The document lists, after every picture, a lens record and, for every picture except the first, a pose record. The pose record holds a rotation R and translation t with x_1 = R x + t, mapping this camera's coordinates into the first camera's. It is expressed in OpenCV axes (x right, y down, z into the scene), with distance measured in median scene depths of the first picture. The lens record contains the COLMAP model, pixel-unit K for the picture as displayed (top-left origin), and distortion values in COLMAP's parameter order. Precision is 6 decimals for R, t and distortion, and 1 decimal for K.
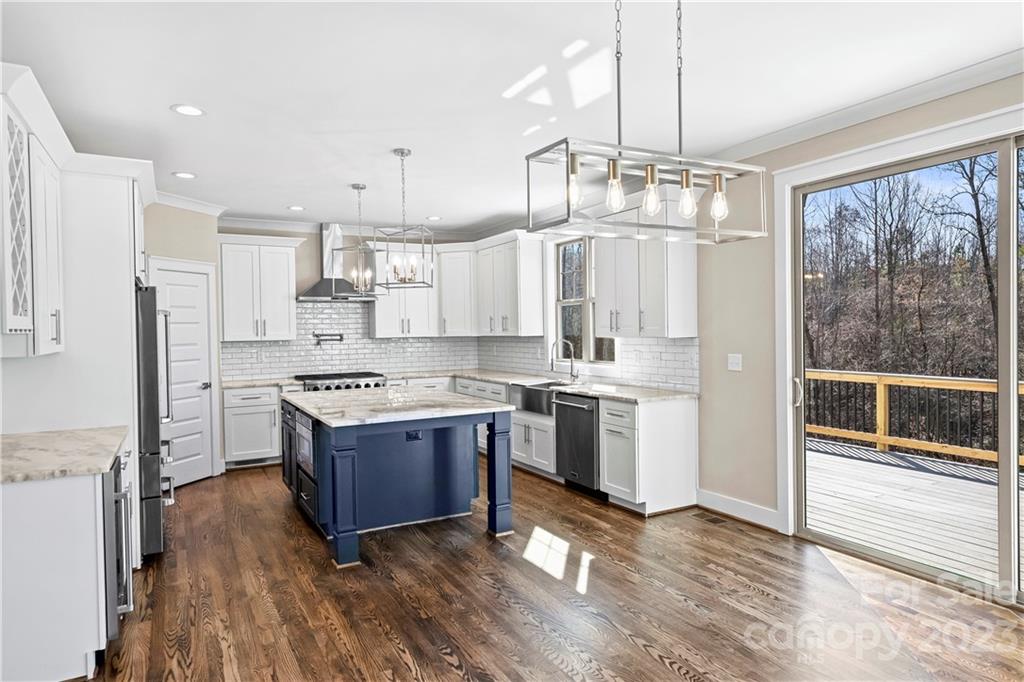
lens RADIAL K [[621.2, 0, 510.6], [0, 621.2, 337.6], [0, 0, 1]] dist [0.007195, -0.000093]
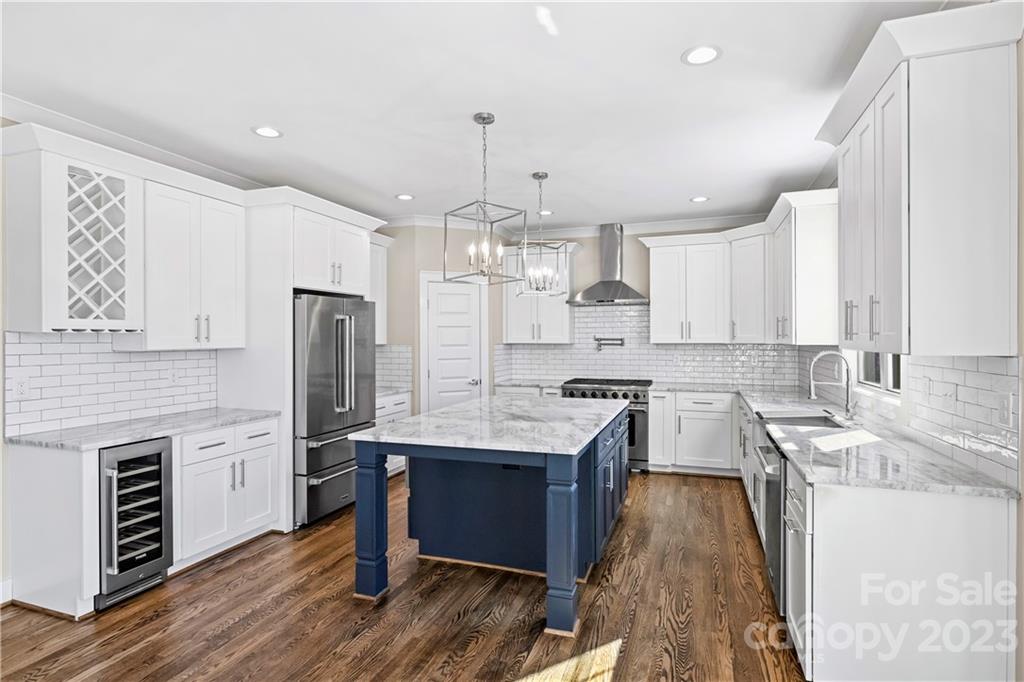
lens RADIAL K [[529.6, 0, 514.4], [0, 529.6, 340.1], [0, 0, 1]] dist [-0.000284, -0.000258]
pose [[0.669758, 0.017627, -0.742370, 0.320434], [-0.019381, 0.999793, 0.006254, -0.007412], [0.742326, 0.010199, 0.669961, 0.474387]]
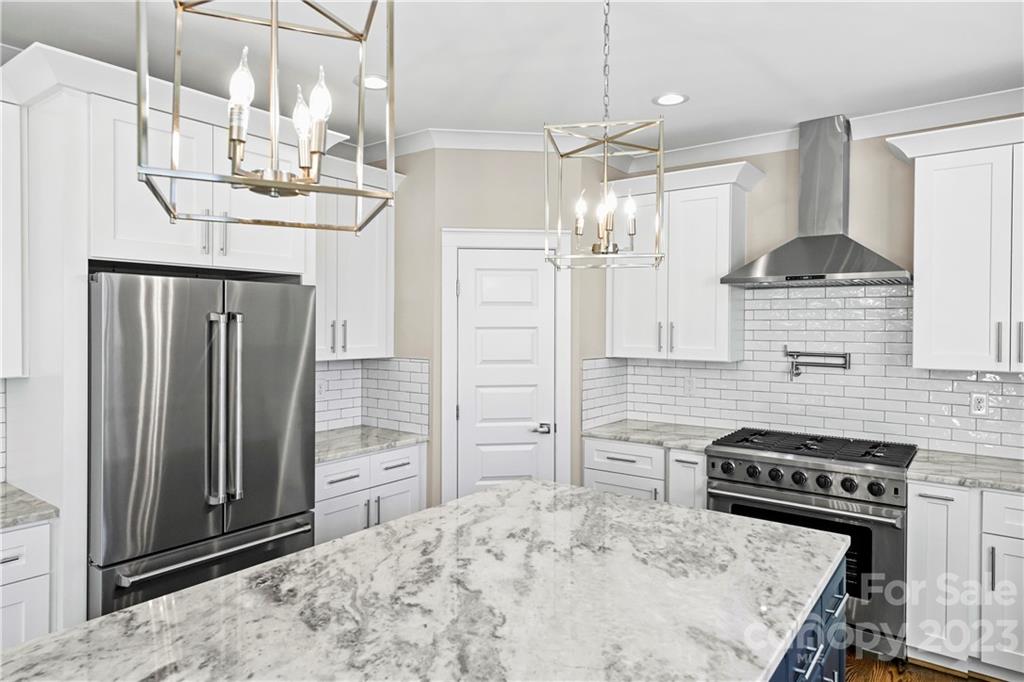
lens RADIAL K [[629.4, 0, 506.2], [0, 629.4, 332.5], [0, 0, 1]] dist [0.010645, -0.001089]
pose [[0.406140, 0.027553, -0.913395, 0.082058], [-0.025234, 0.999502, 0.018930, -0.035047], [0.913462, 0.015360, 0.406633, 0.825652]]
